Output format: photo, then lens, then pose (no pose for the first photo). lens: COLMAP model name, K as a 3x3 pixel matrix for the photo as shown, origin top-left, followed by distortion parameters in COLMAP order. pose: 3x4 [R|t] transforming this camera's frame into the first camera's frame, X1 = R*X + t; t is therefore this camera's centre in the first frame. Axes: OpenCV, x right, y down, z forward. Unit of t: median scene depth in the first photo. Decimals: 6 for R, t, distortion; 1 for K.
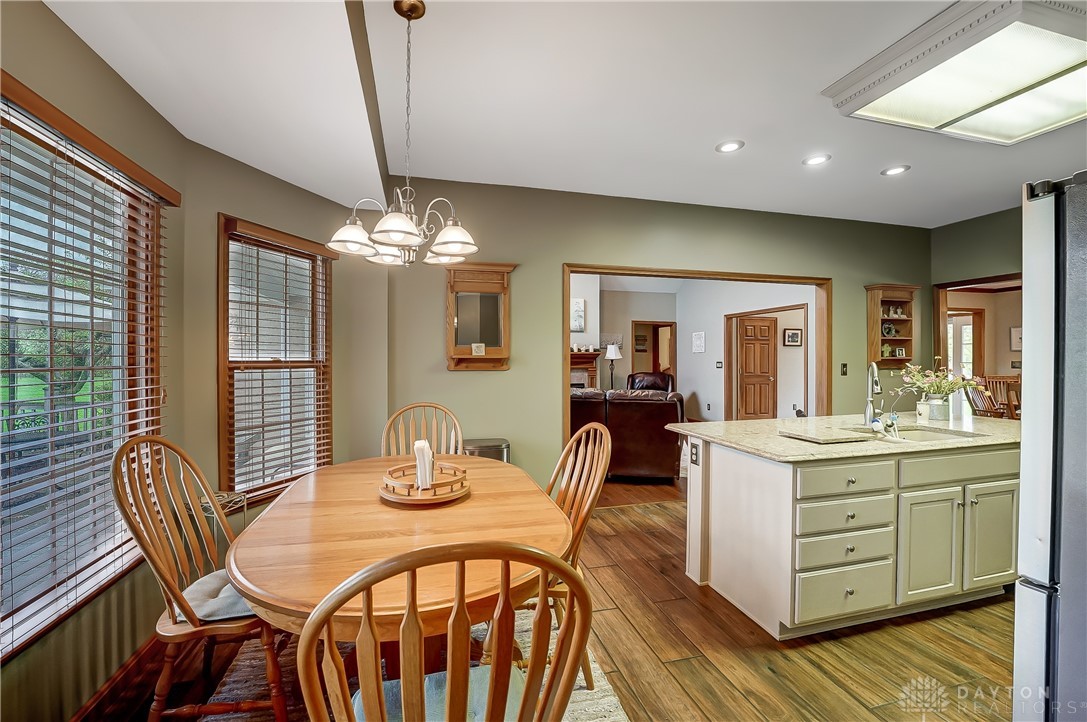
lens RADIAL K [[445.7, 0, 542.1], [0, 445.7, 362.3], [0, 0, 1]] dist [-0.026754, 0.000320]
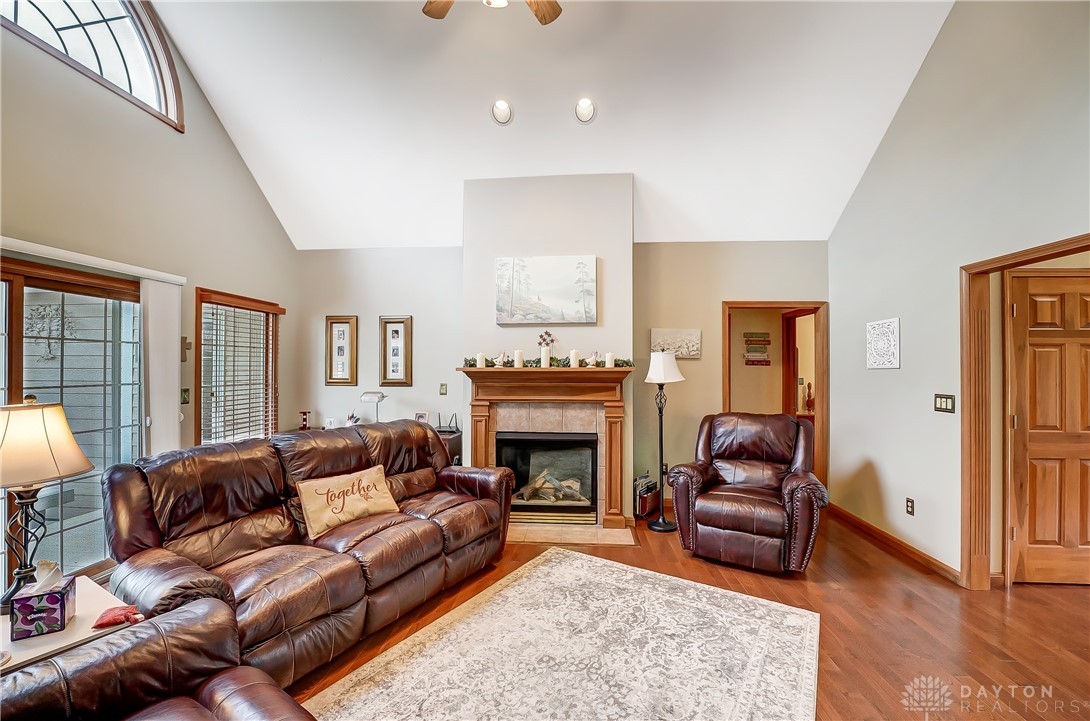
lens RADIAL K [[446.9, 0, 543.5], [0, 446.9, 361.8], [0, 0, 1]] dist [-0.026754, 0.000320]
pose [[0.948050, -0.000905, -0.318121, 0.193655], [-0.004715, 0.999846, -0.016895, -0.020766], [0.318088, 0.017517, 0.947899, 0.536180]]
